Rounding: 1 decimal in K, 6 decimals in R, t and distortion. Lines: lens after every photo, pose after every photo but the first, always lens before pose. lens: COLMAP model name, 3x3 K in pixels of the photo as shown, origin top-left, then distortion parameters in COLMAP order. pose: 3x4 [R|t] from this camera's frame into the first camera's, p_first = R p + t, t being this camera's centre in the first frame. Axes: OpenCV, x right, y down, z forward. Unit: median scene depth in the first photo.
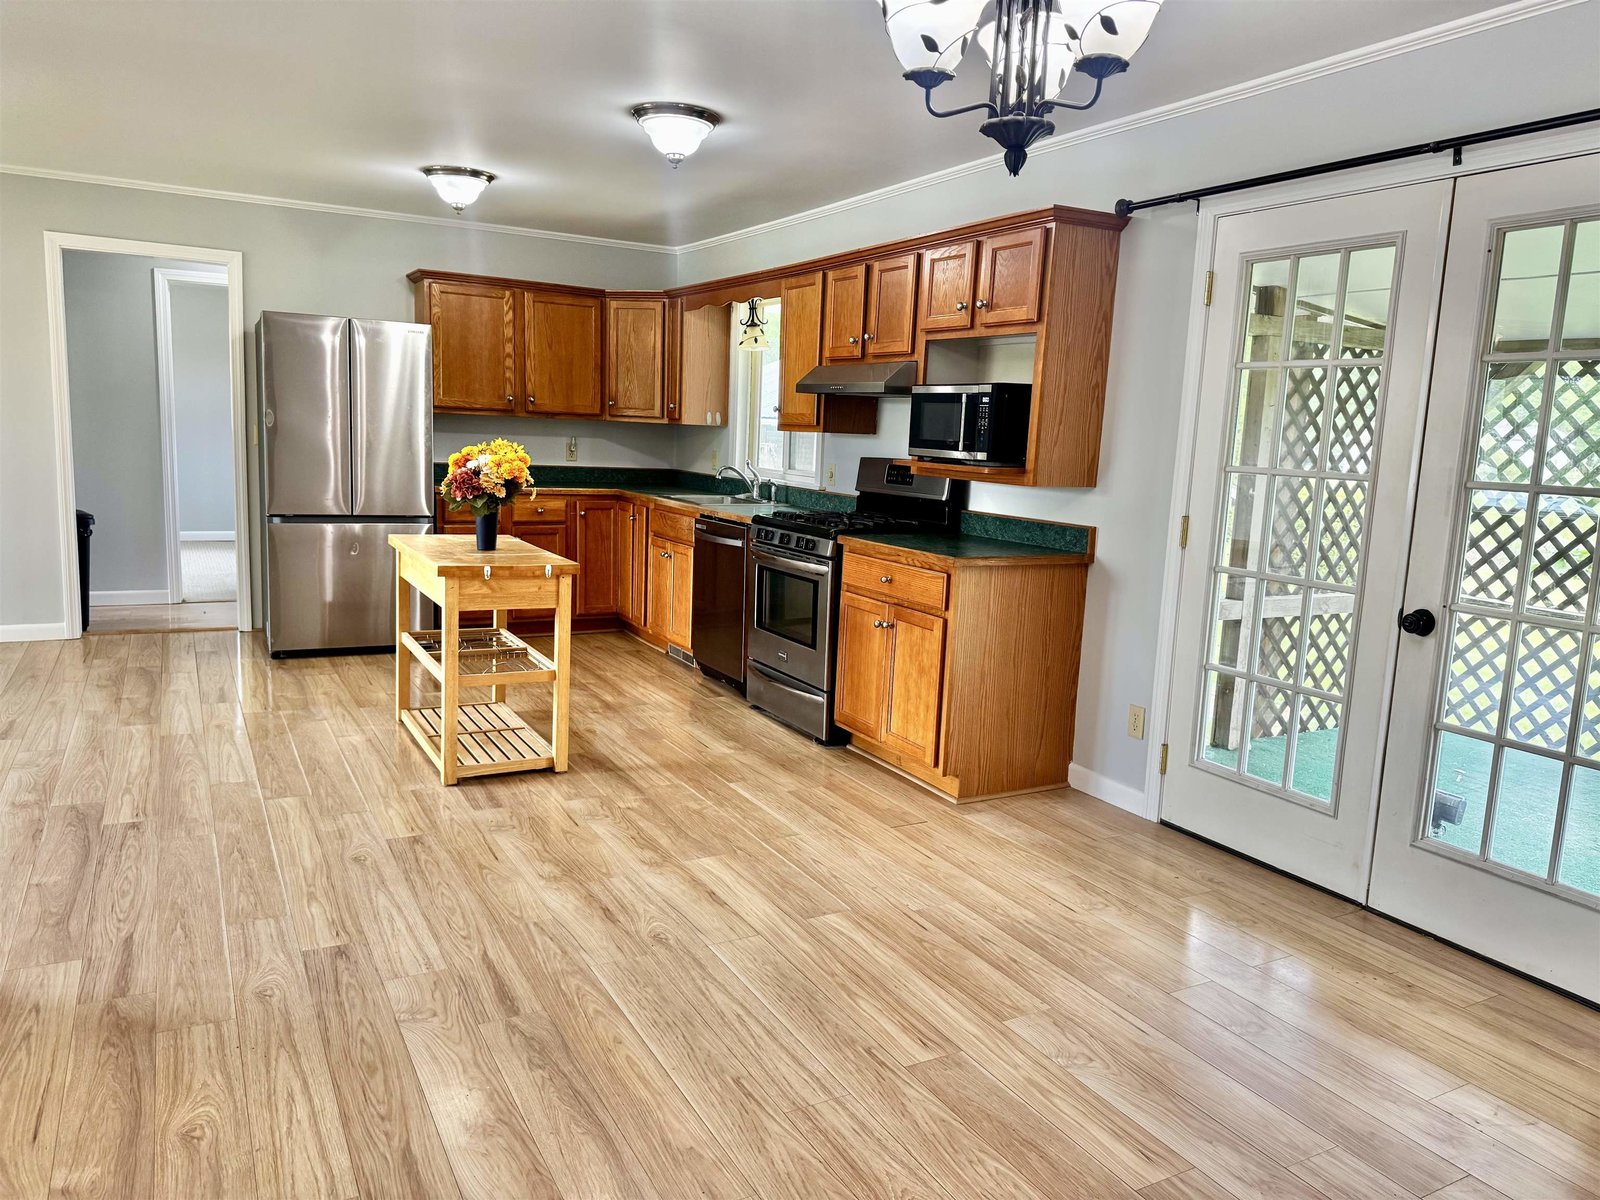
lens RADIAL K [[1121.2, 0, 799.6], [0, 1121.2, 592.1], [0, 0, 1]] dist [0.054210, -0.023303]
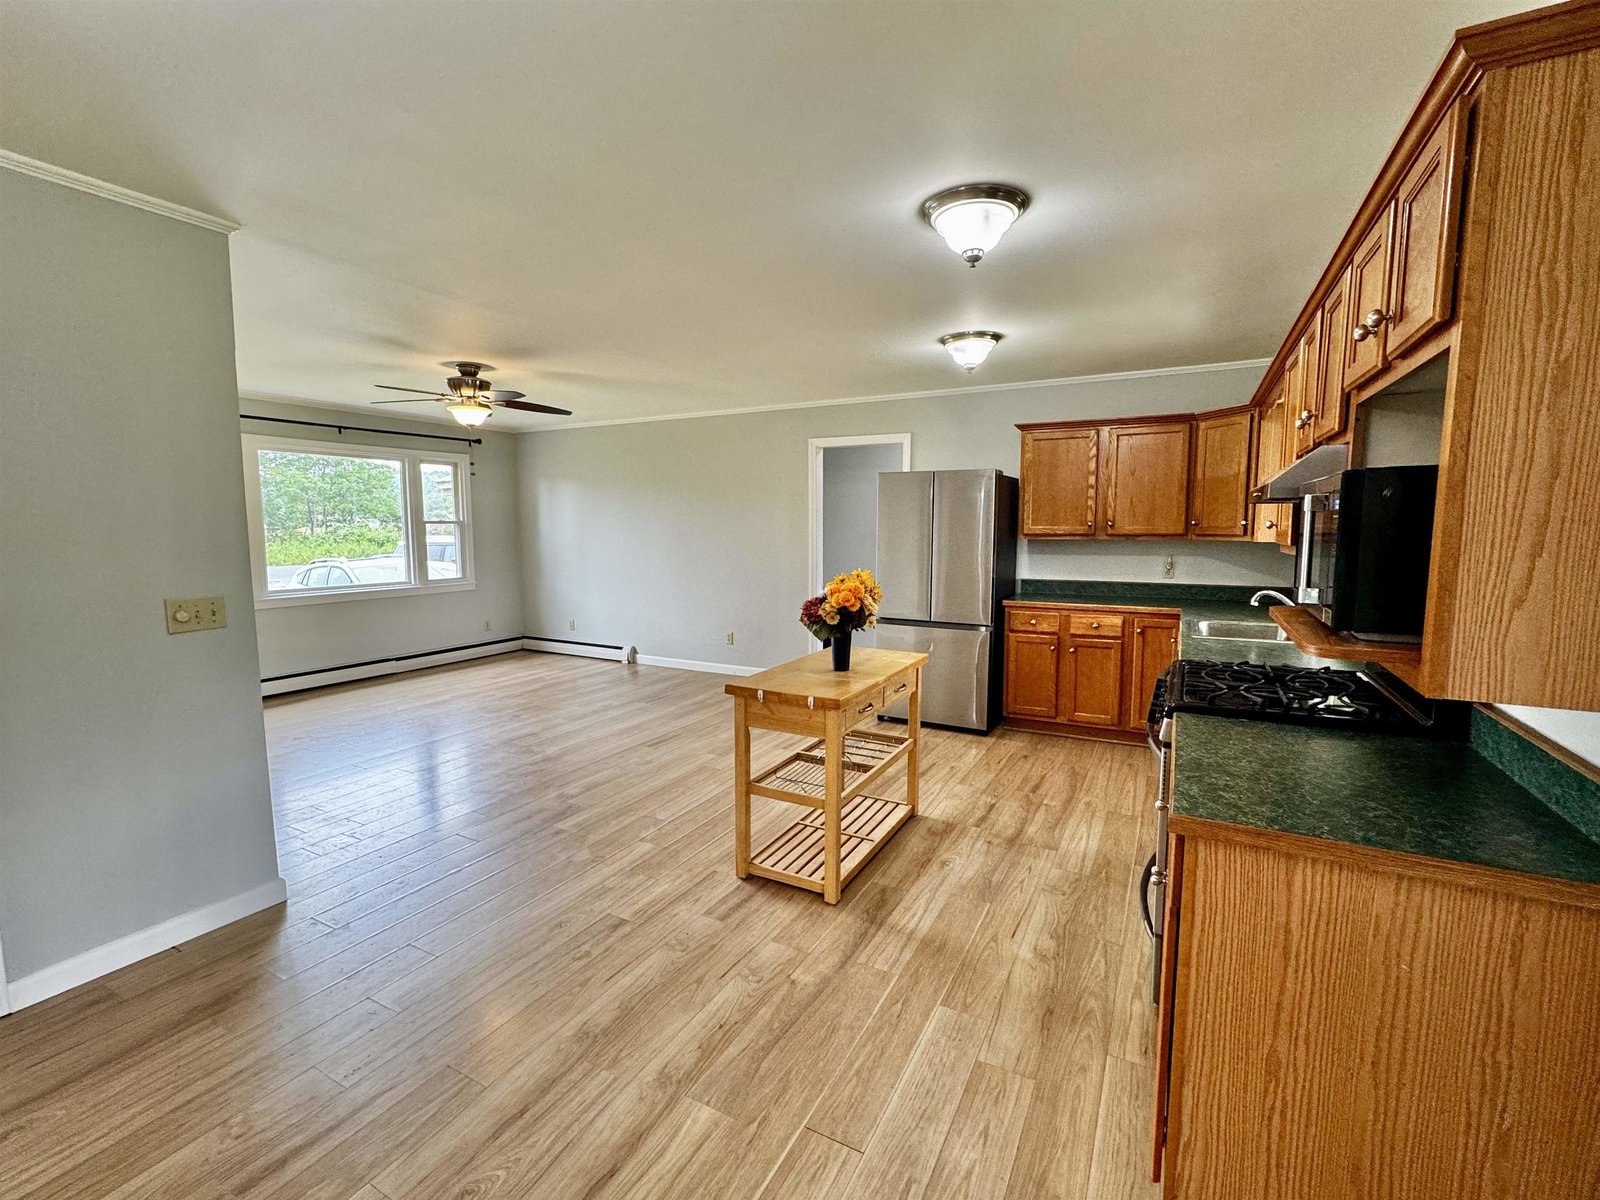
lens RADIAL K [[705.7, 0, 798.8], [0, 705.7, 597.5], [0, 0, 1]] dist [-0.001338, -0.001903]
pose [[0.538912, 0.043531, -0.841237, 0.294199], [-0.097579, 0.995167, -0.011015, -0.102721], [0.836691, 0.088023, 0.540555, 0.628591]]
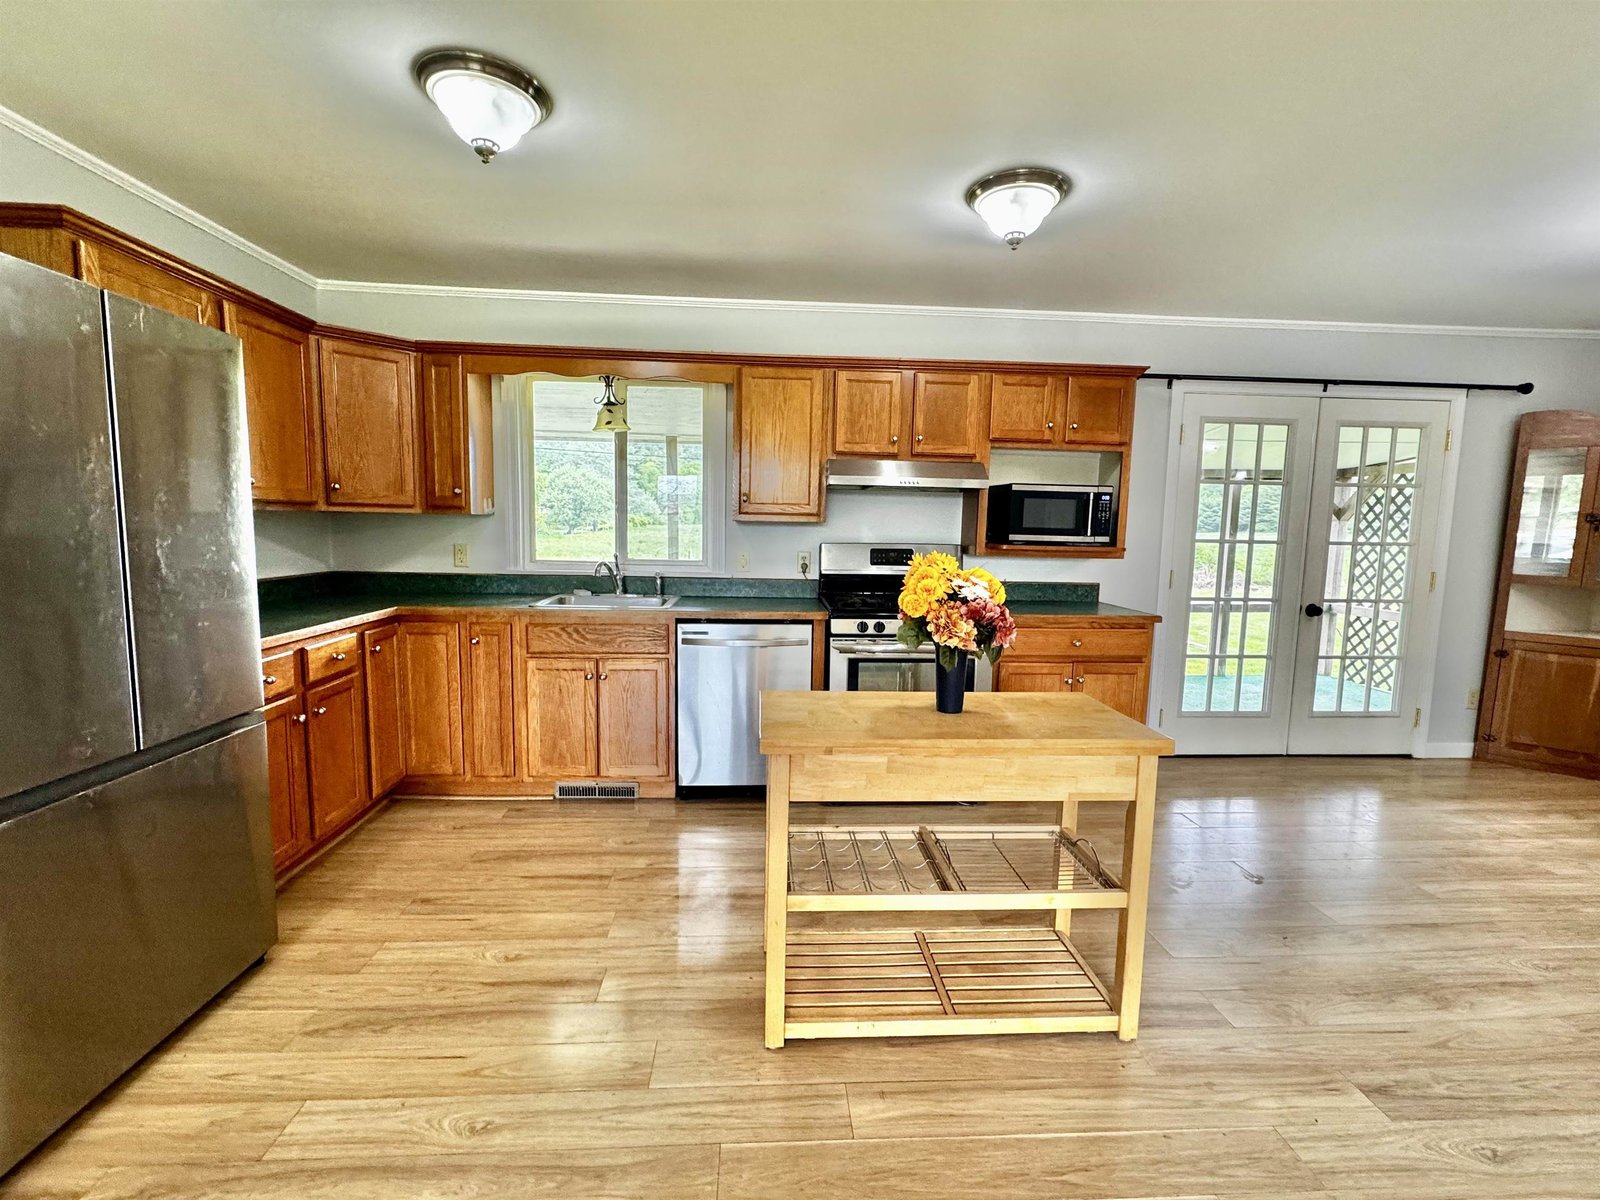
lens RADIAL K [[705.7, 0, 800.8], [0, 705.7, 601.8], [0, 0, 1]] dist [-0.001338, -0.001903]
pose [[0.433838, -0.133166, 0.891096, -0.747867], [0.131673, 0.987770, 0.083507, -0.163449], [-0.891317, 0.081105, 0.446066, 0.942315]]
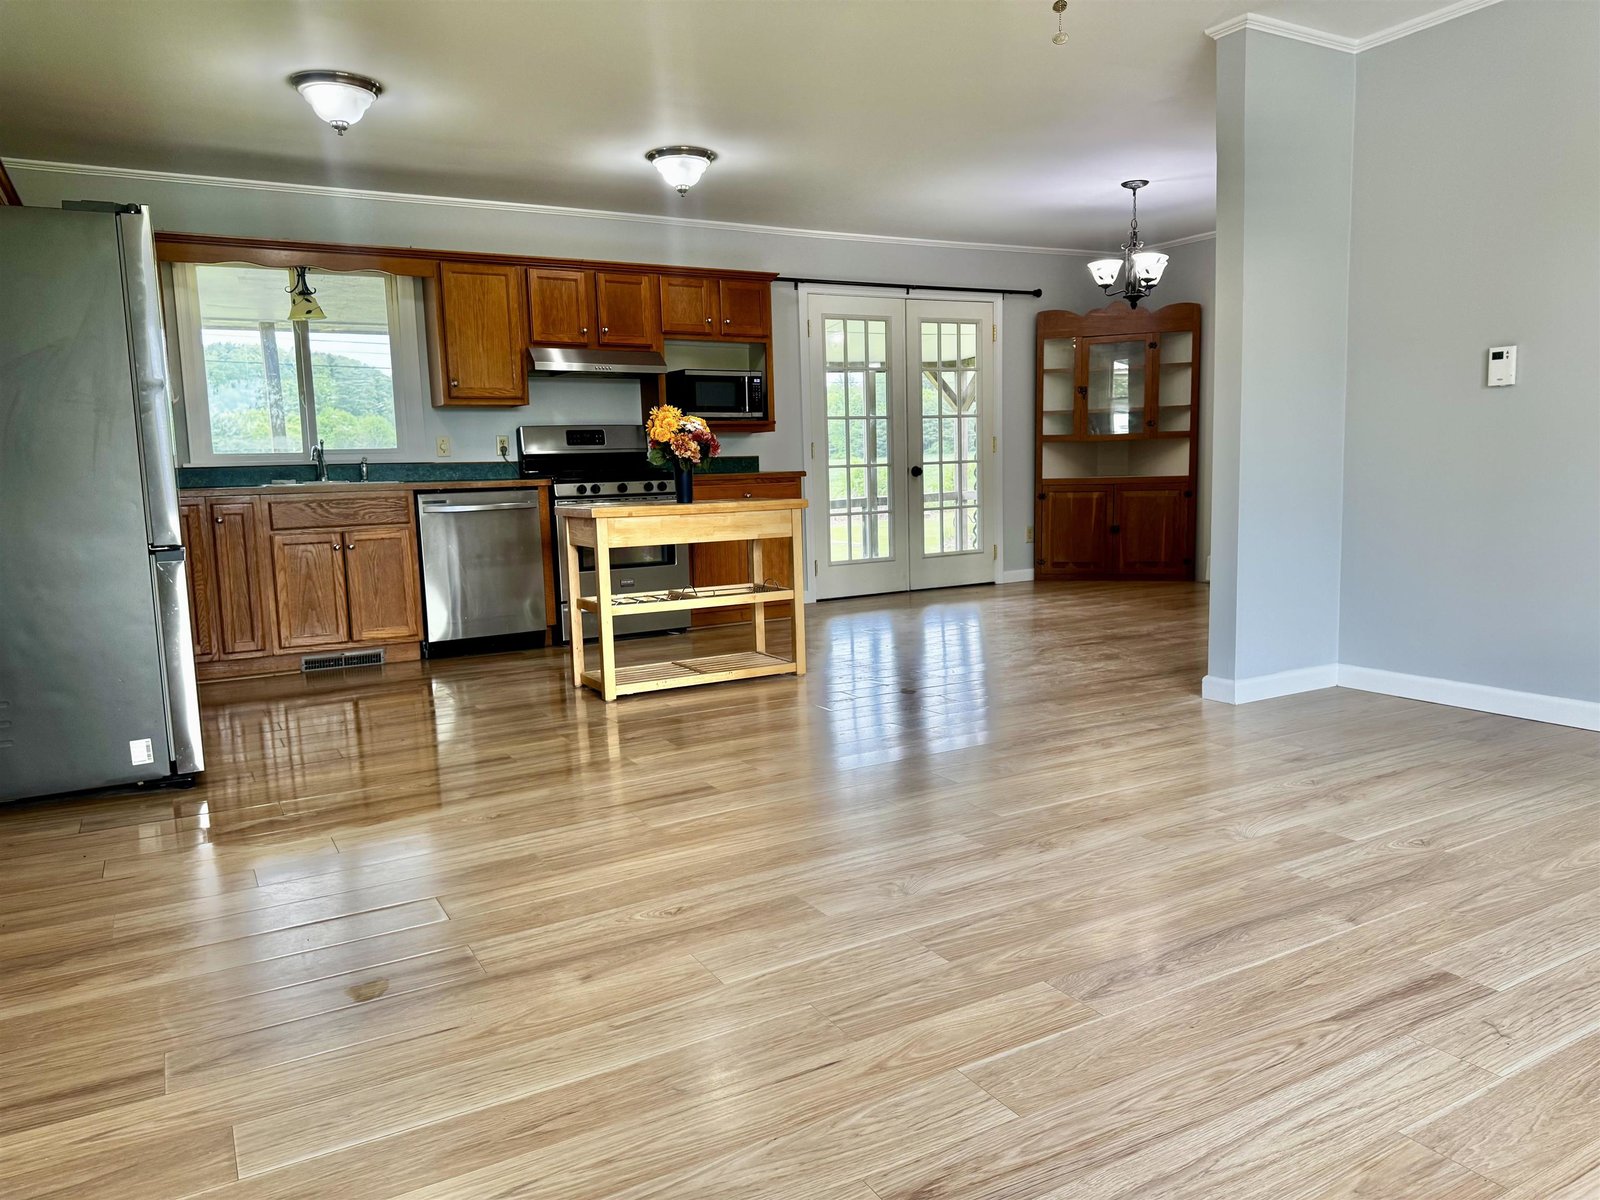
lens RADIAL K [[1121.2, 0, 813.4], [0, 1121.2, 600.9], [0, 0, 1]] dist [0.054210, -0.023303]
pose [[-0.015598, -0.168054, 0.985654, -1.507807], [0.171472, 0.970721, 0.168221, -0.116749], [-0.985065, 0.171636, 0.013675, 0.934464]]
